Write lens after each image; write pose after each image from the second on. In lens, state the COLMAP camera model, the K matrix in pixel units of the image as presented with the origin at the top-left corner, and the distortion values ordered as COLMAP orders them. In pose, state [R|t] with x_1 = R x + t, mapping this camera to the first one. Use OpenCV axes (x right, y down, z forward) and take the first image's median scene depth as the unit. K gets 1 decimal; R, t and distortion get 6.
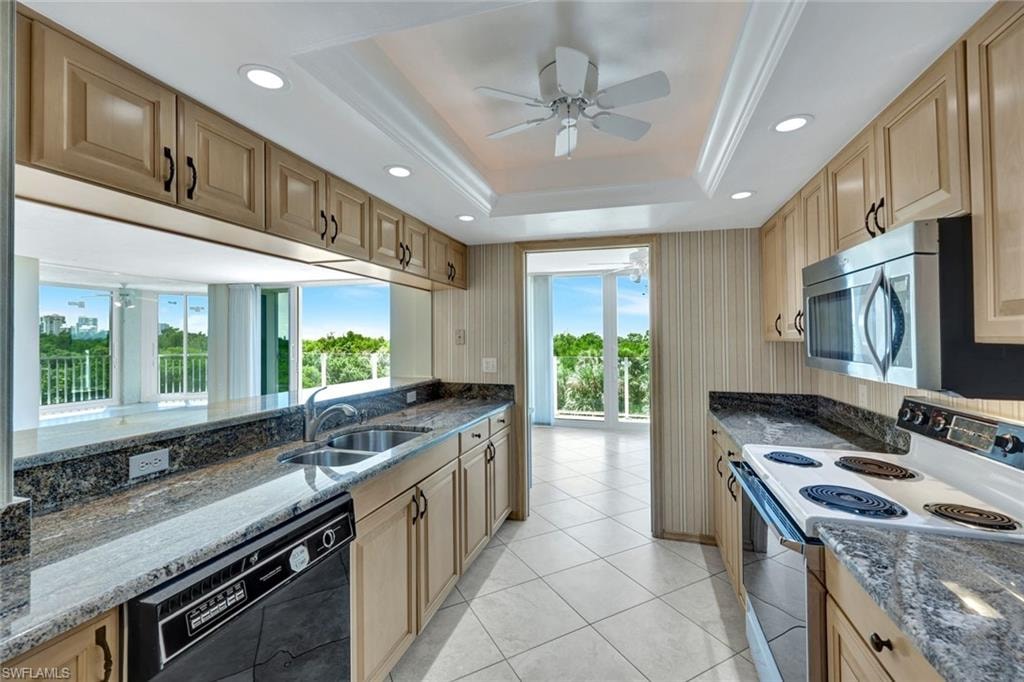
lens RADIAL K [[428.7, 0, 514.3], [0, 428.7, 337.7], [0, 0, 1]] dist [0.014935, 0.000022]
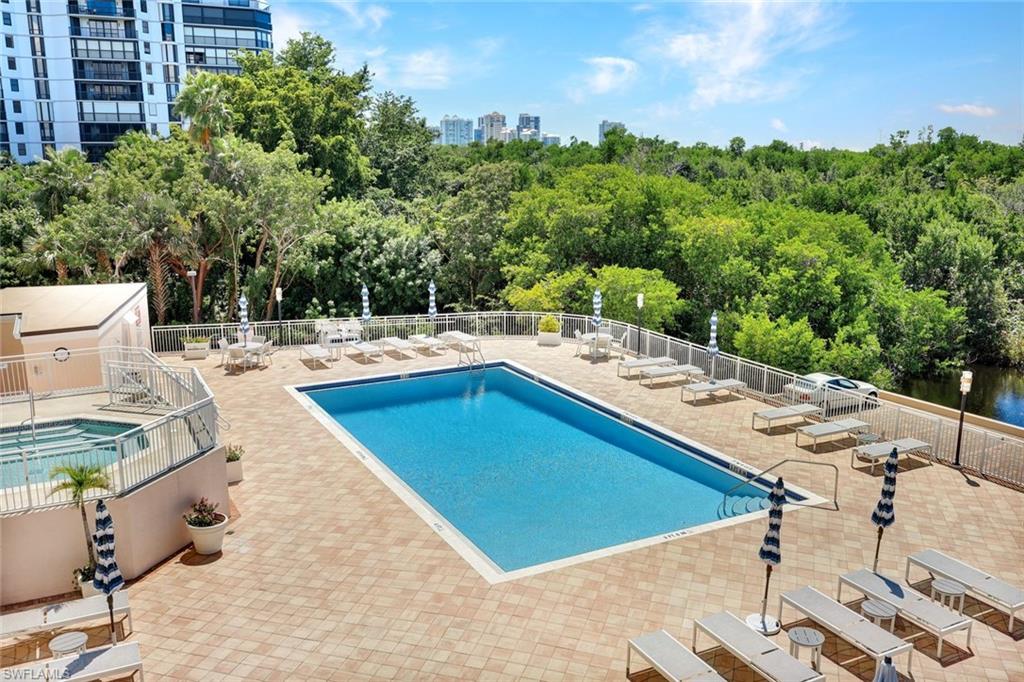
lens RADIAL K [[891.2, 0, 512.8], [0, 891.2, 328.6], [0, 0, 1]] dist [-0.001110, 0.002857]
pose [[0.697914, 0.139752, -0.702414, -0.070857], [0.003655, 0.980069, 0.198626, 0.002461], [0.716173, -0.141191, 0.683492, 0.142573]]
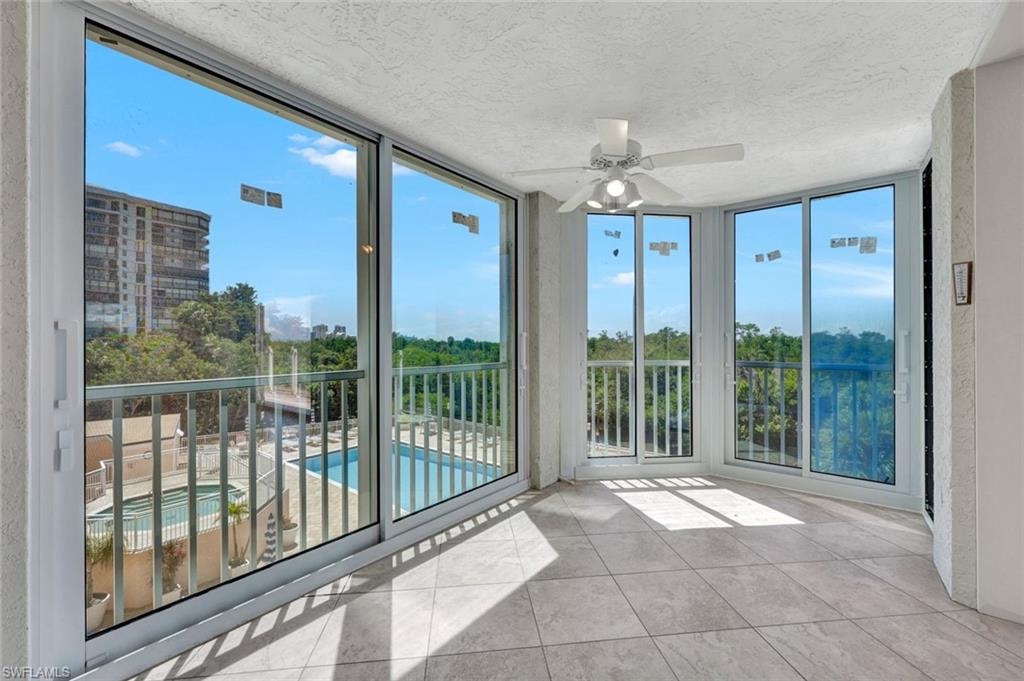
lens RADIAL K [[411.5, 0, 507.8], [0, 411.5, 341.3], [0, 0, 1]] dist [-0.000668, 0.000231]
pose [[0.925852, -0.003598, -0.377870, -0.100727], [0.004787, 0.999986, 0.002208, 0.002772], [0.377857, -0.003853, 0.925856, 0.082901]]
